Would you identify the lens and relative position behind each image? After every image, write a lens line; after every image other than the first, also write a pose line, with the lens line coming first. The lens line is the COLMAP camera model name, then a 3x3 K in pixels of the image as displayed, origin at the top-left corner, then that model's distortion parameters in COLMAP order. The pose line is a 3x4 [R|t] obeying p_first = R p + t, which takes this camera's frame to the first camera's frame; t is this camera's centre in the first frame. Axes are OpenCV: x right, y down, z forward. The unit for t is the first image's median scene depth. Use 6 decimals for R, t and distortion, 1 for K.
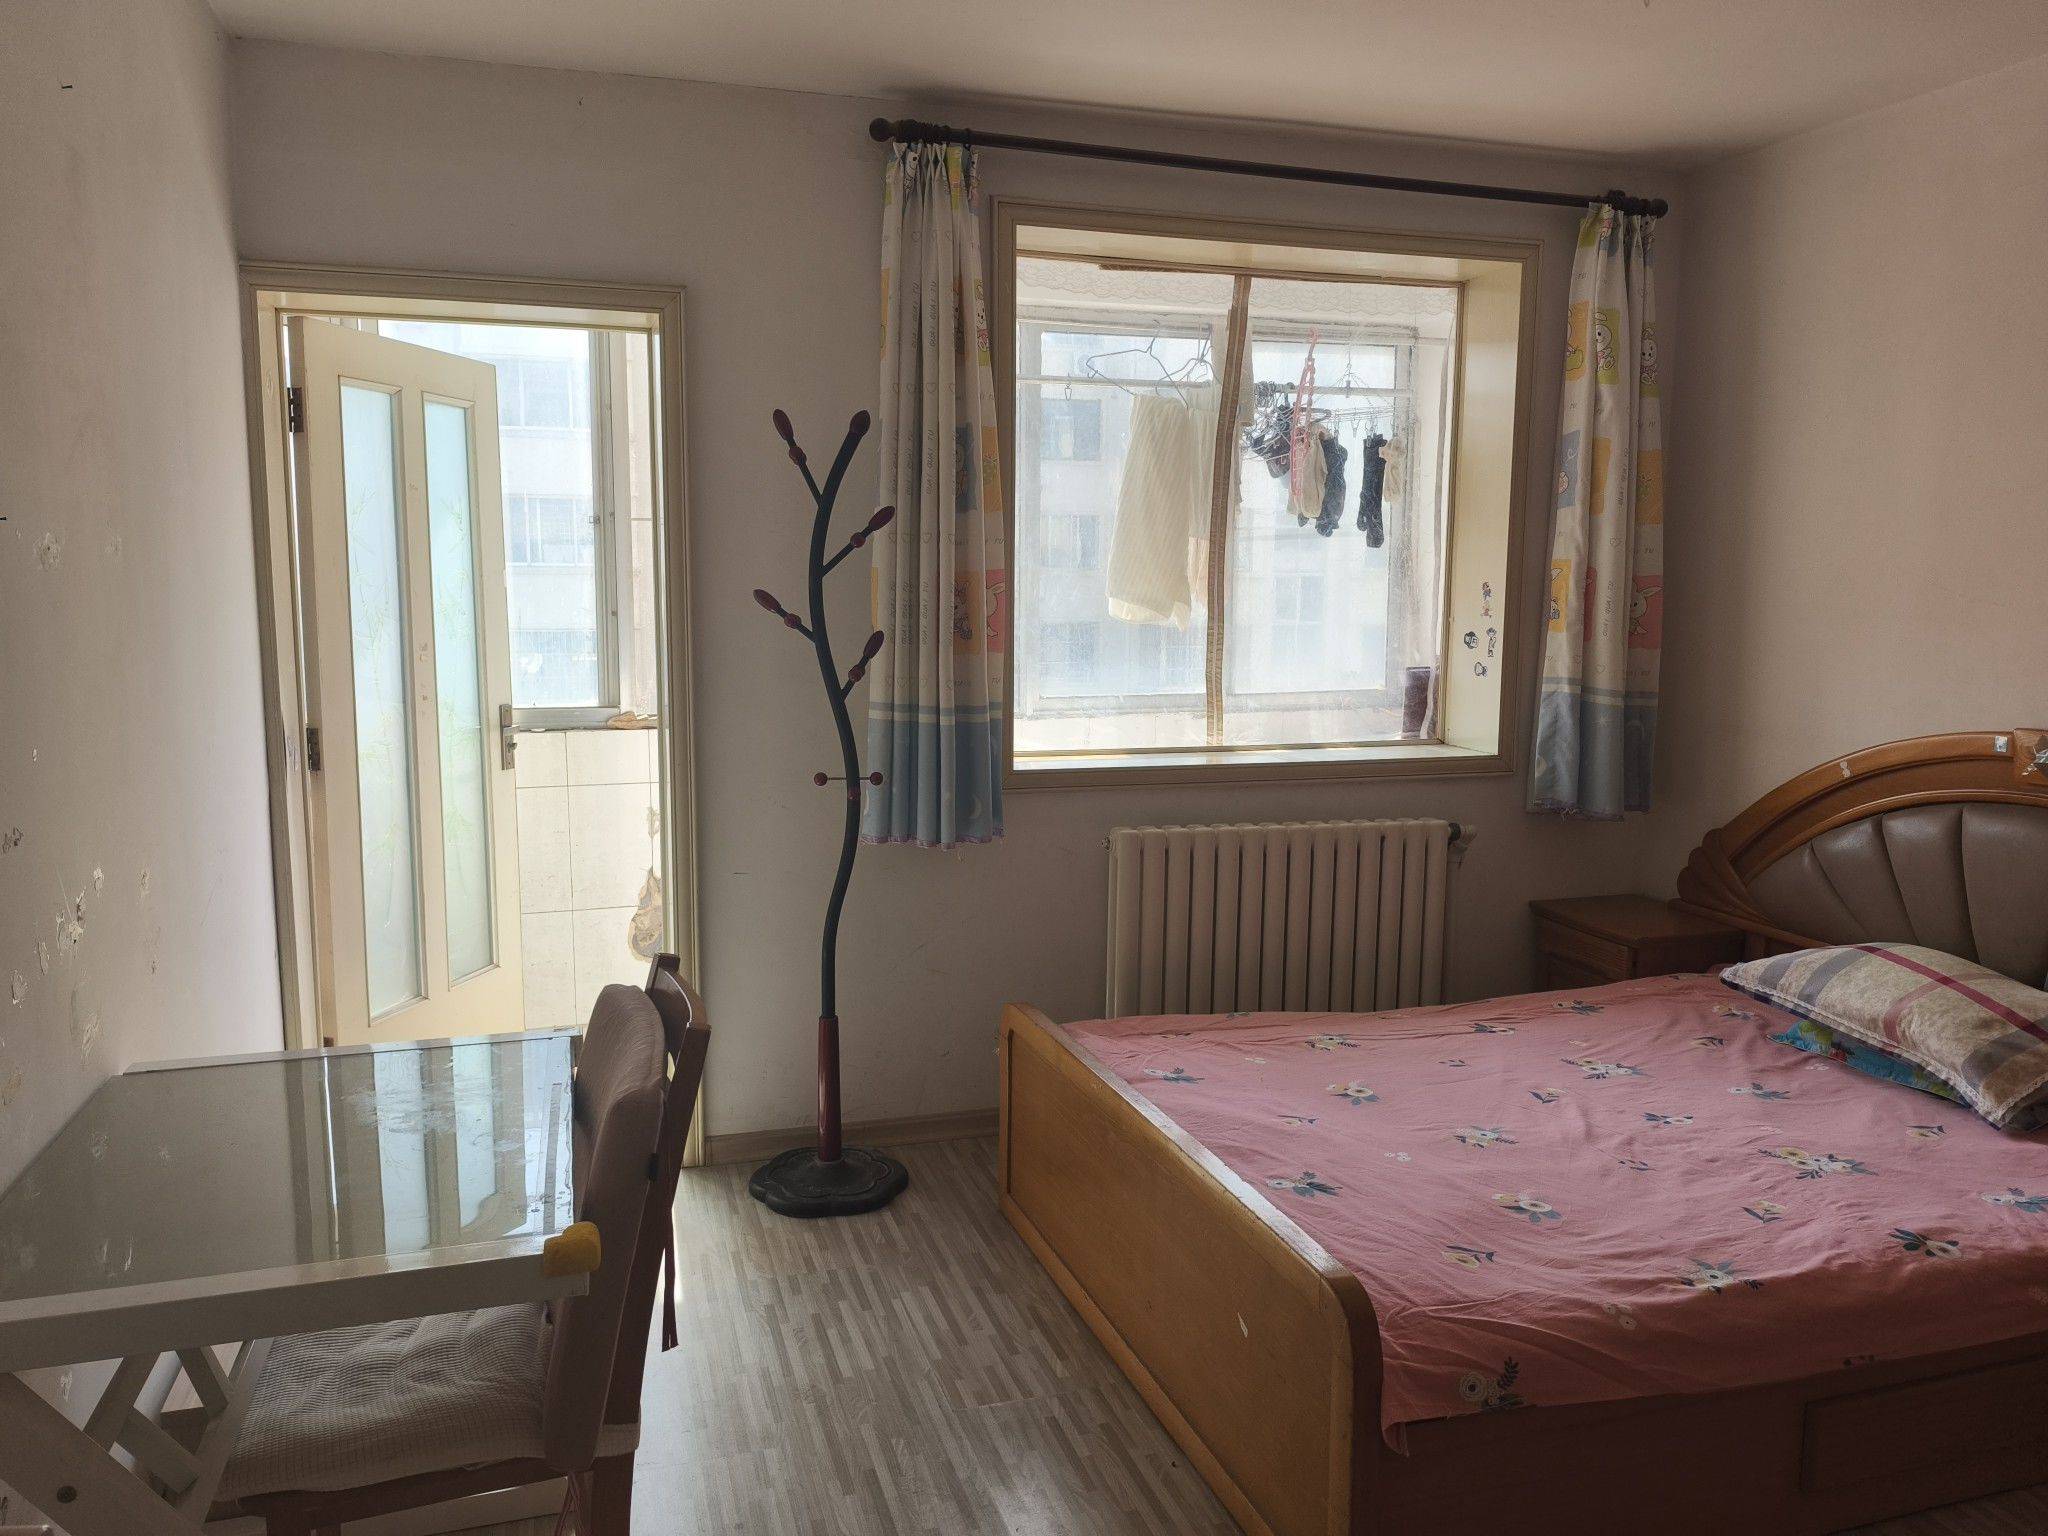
lens RADIAL K [[1508.8, 0, 1024.0], [0, 1508.8, 768.0], [0, 0, 1]] dist [0.007674, -0.006367]
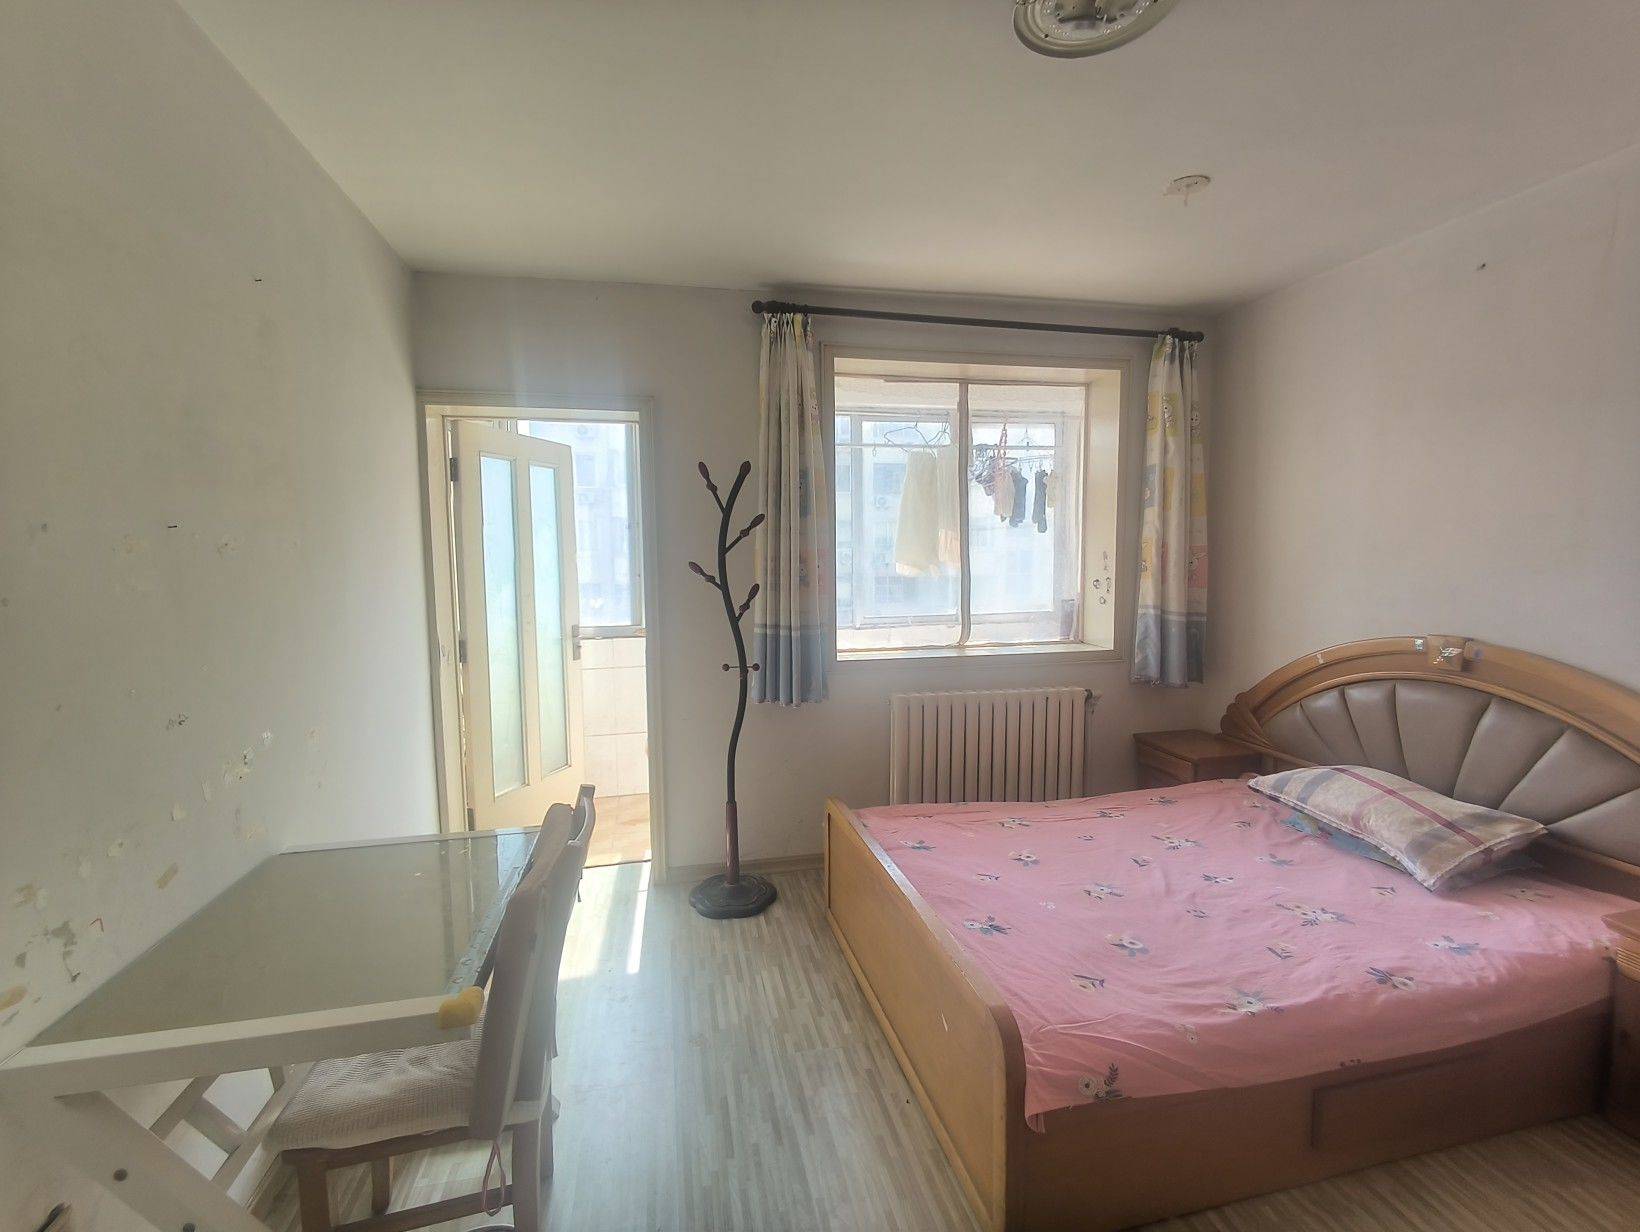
lens RADIAL K [[754.3, 0, 848.6], [0, 754.3, 622.6], [0, 0, 1]] dist [-0.001570, -0.000159]
pose [[0.998720, -0.011307, -0.049299, 0.054974], [0.009620, 0.999365, -0.034311, -0.013871], [0.049655, 0.033793, 0.998195, 0.121816]]
